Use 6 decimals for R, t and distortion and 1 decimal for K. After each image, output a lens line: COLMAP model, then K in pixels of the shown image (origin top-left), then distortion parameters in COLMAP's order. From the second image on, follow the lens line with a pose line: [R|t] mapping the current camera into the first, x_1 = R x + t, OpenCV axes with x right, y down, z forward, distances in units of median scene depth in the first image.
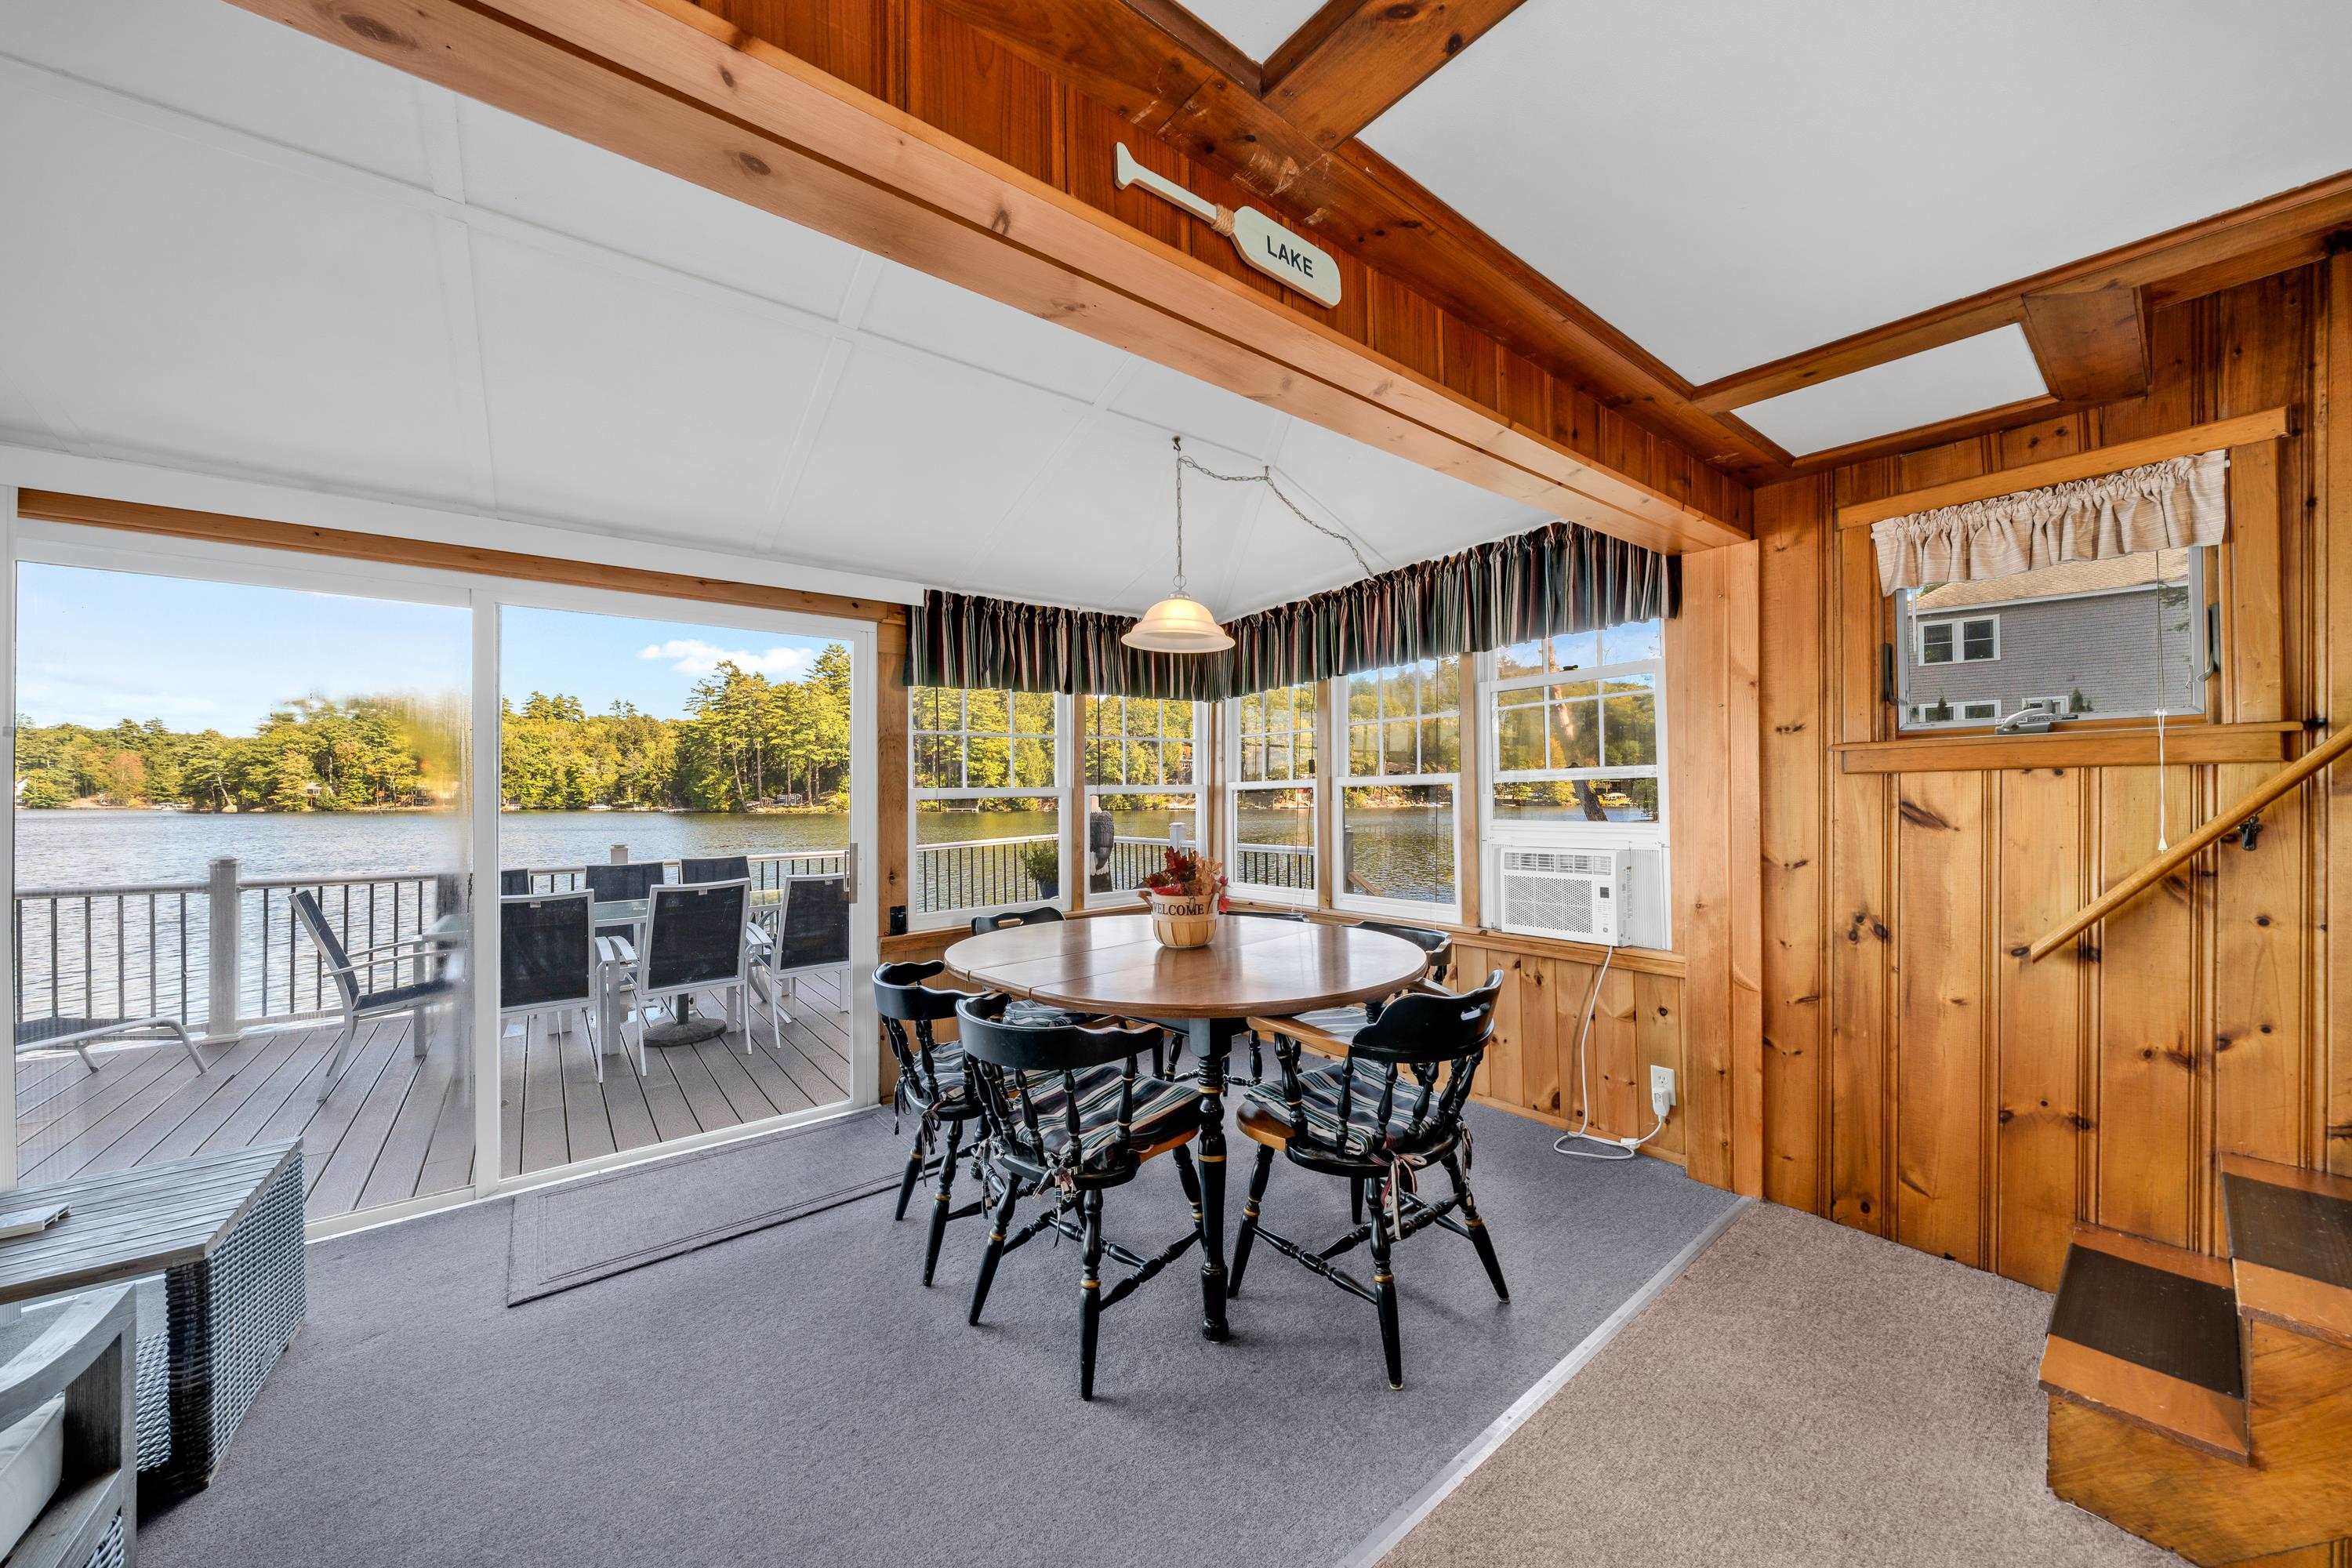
lens RADIAL K [[811.2, 0, 1179.1], [0, 811.2, 791.2], [0, 0, 1]] dist [-0.006384, 0.000114]
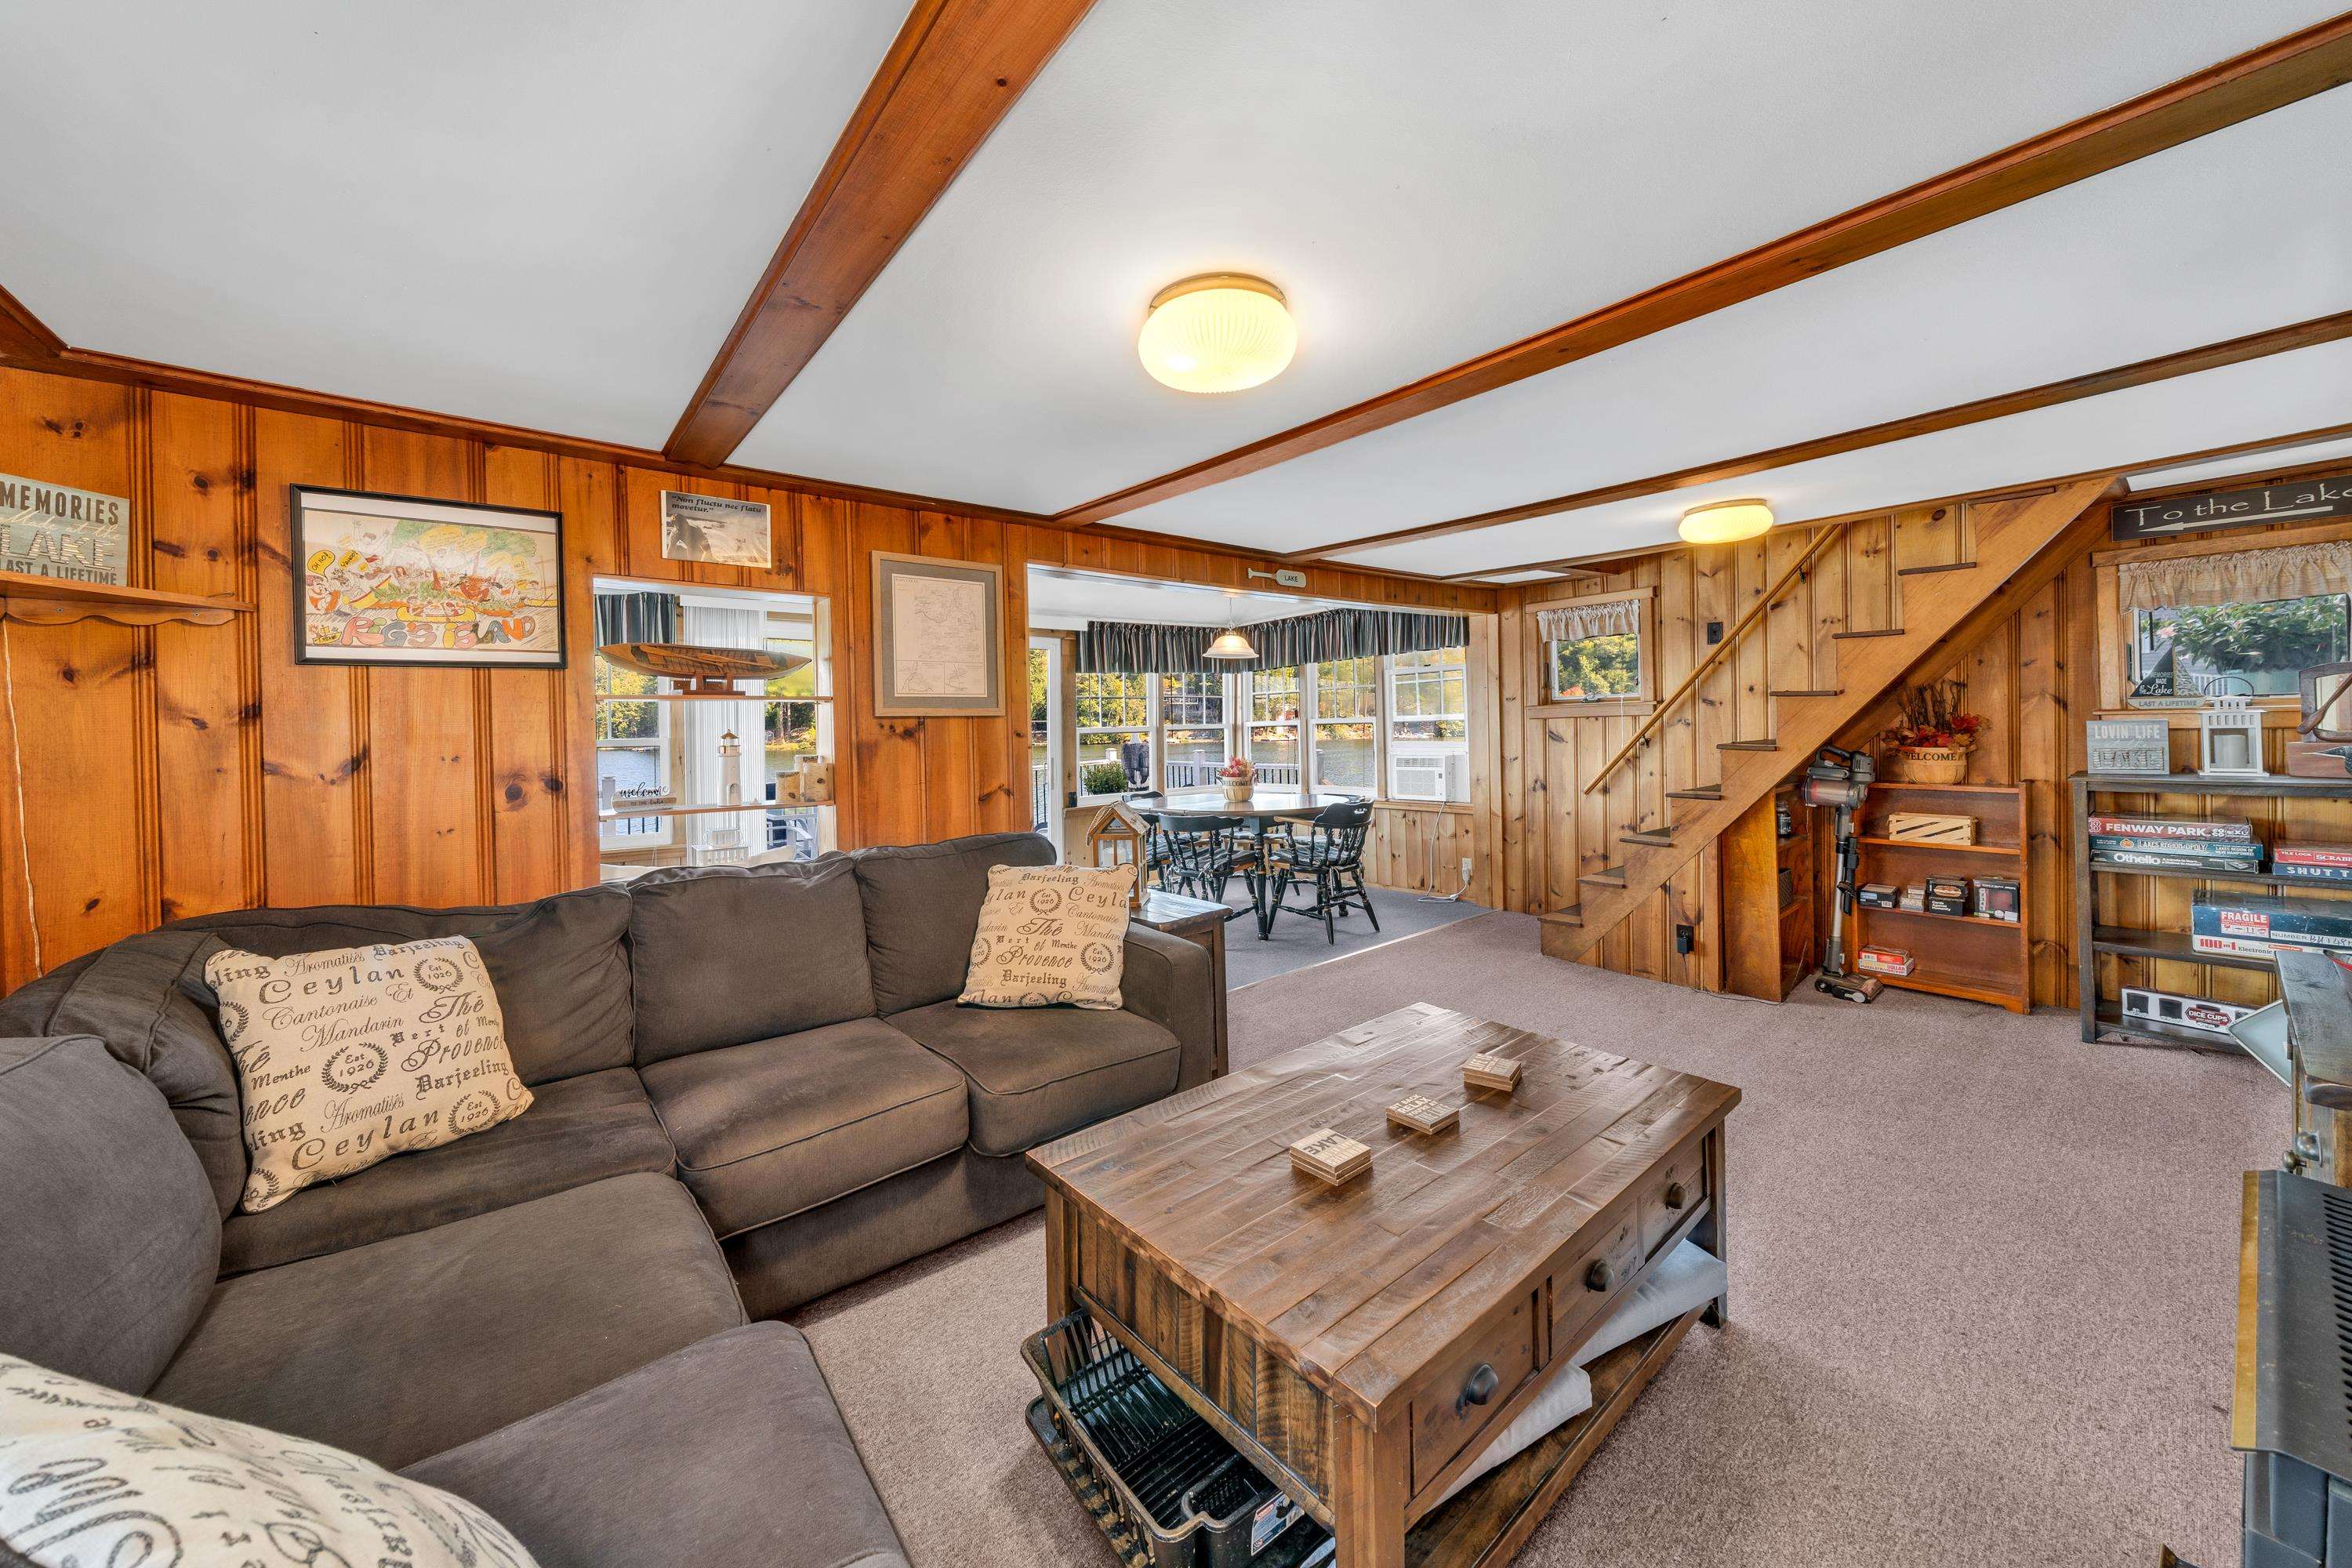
lens RADIAL K [[811.2, 0, 1164.0], [0, 811.2, 739.7], [0, 0, 1]] dist [-0.006384, 0.000114]
pose [[0.999907, -0.010131, 0.009091, -0.212120], [0.009947, 0.999751, 0.019999, -0.016395], [-0.009291, -0.019907, 0.999759, -1.148658]]
